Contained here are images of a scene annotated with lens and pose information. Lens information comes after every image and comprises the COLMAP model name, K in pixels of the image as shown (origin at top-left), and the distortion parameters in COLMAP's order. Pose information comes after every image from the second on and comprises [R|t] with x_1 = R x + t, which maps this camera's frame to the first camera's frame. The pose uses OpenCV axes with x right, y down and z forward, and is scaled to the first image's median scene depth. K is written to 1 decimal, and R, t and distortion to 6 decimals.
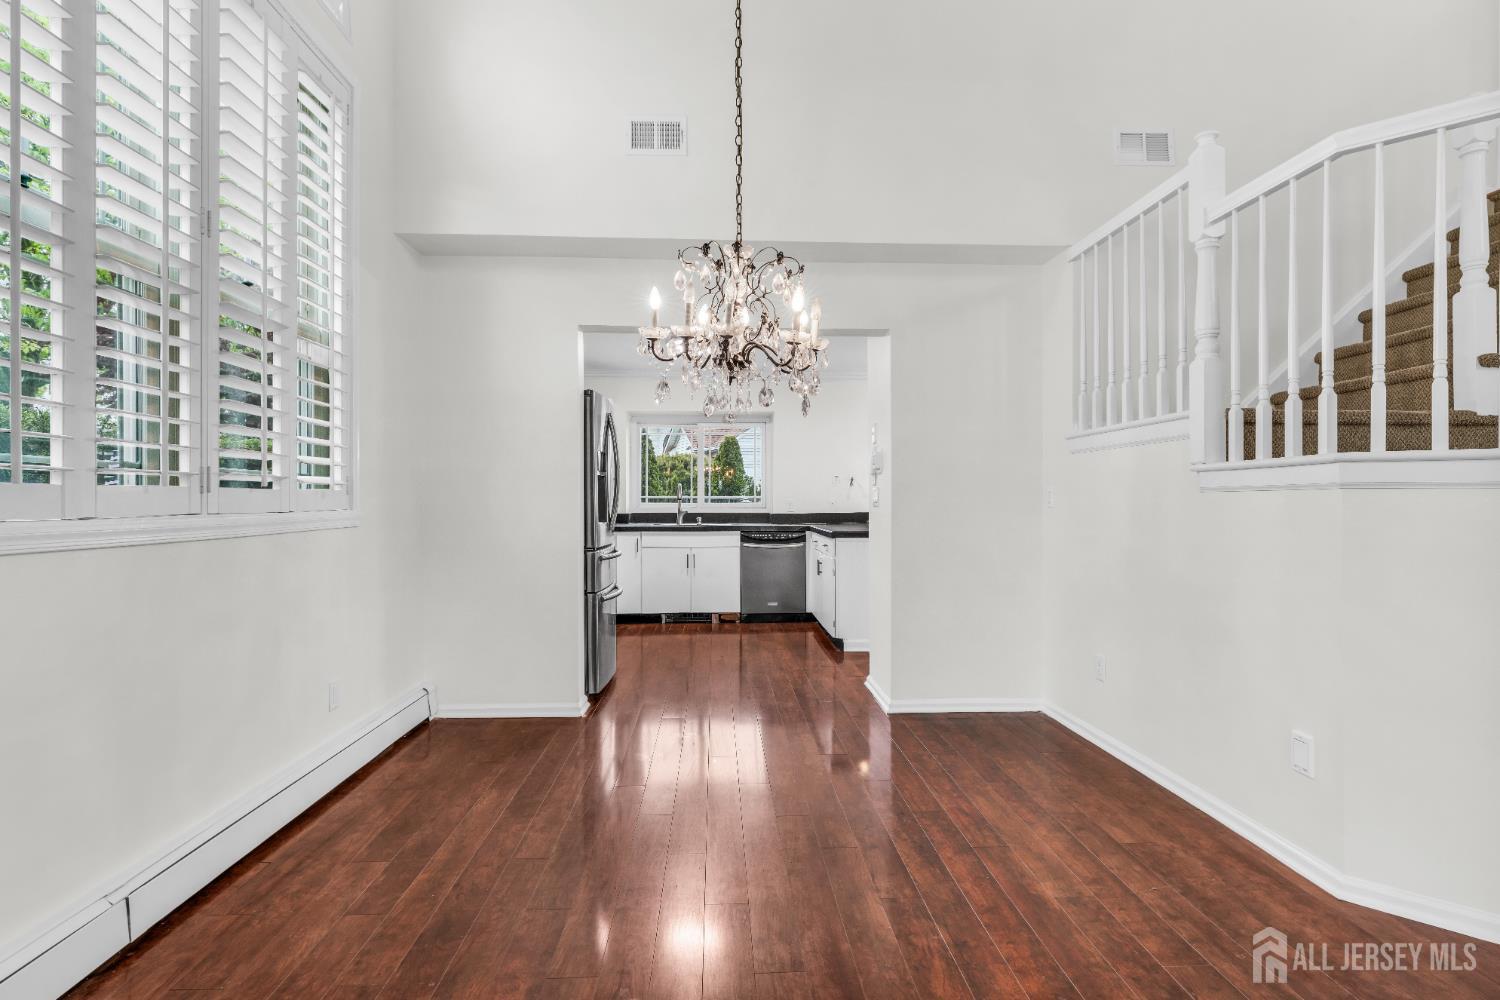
lens RADIAL K [[731.5, 0, 751.6], [0, 731.5, 501.8], [0, 0, 1]] dist [-0.000867, -0.000539]
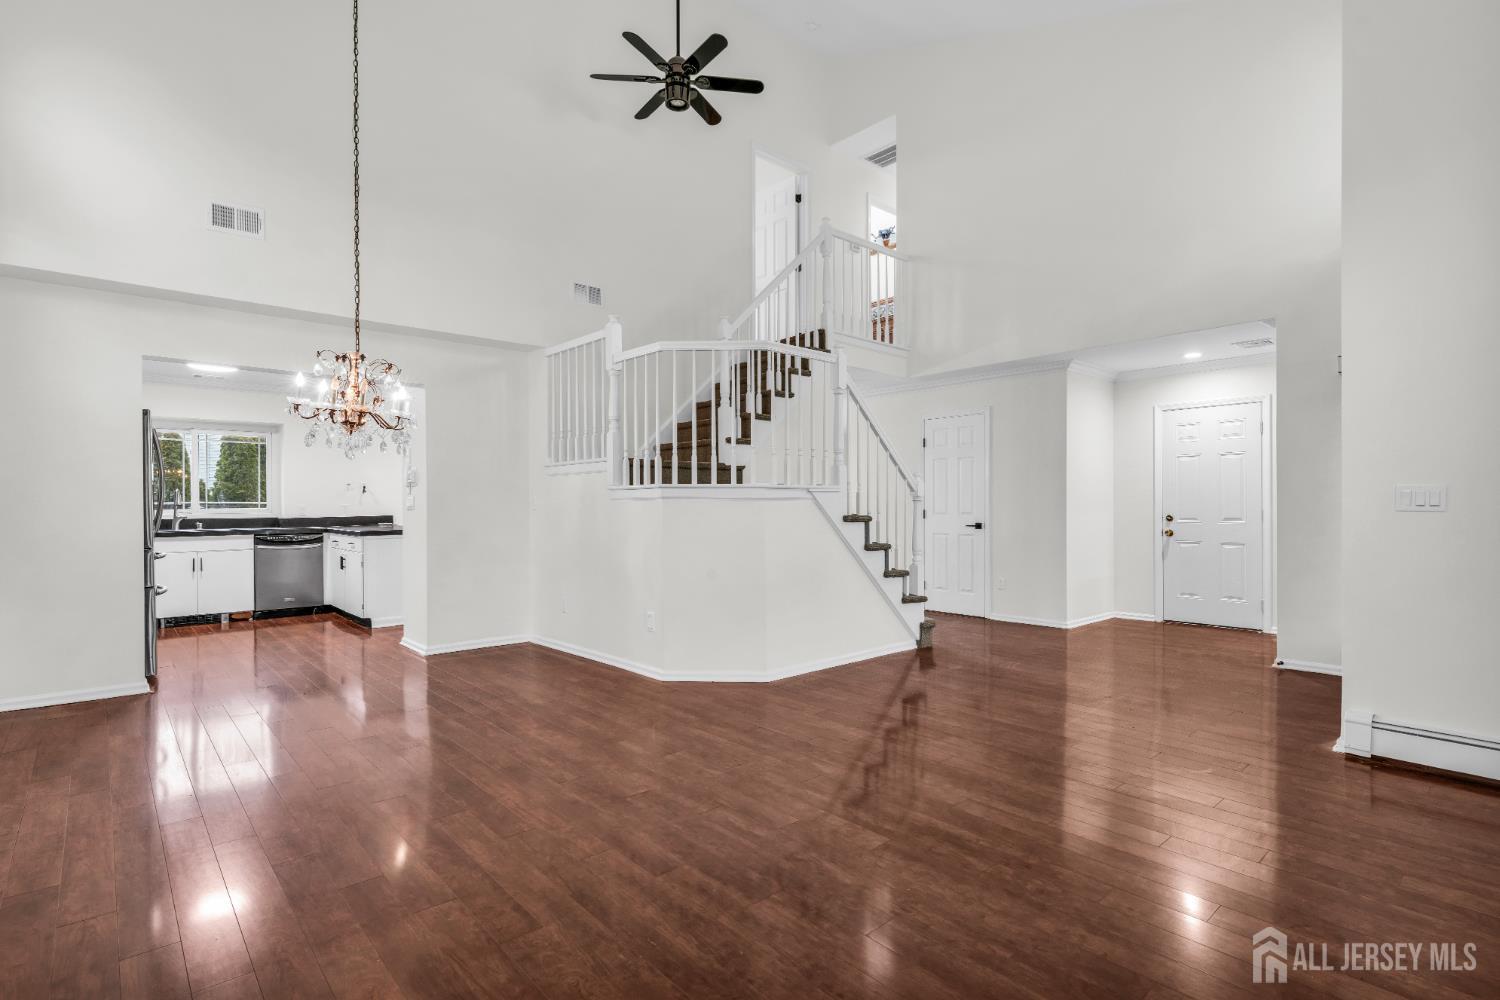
lens RADIAL K [[731.5, 0, 751.6], [0, 731.5, 501.8], [0, 0, 1]] dist [-0.000867, -0.000539]
pose [[0.770869, -0.001772, 0.636991, -0.215964], [0.005302, 0.999979, -0.003634, -0.000651], [-0.636971, 0.006179, 0.770863, -0.471868]]
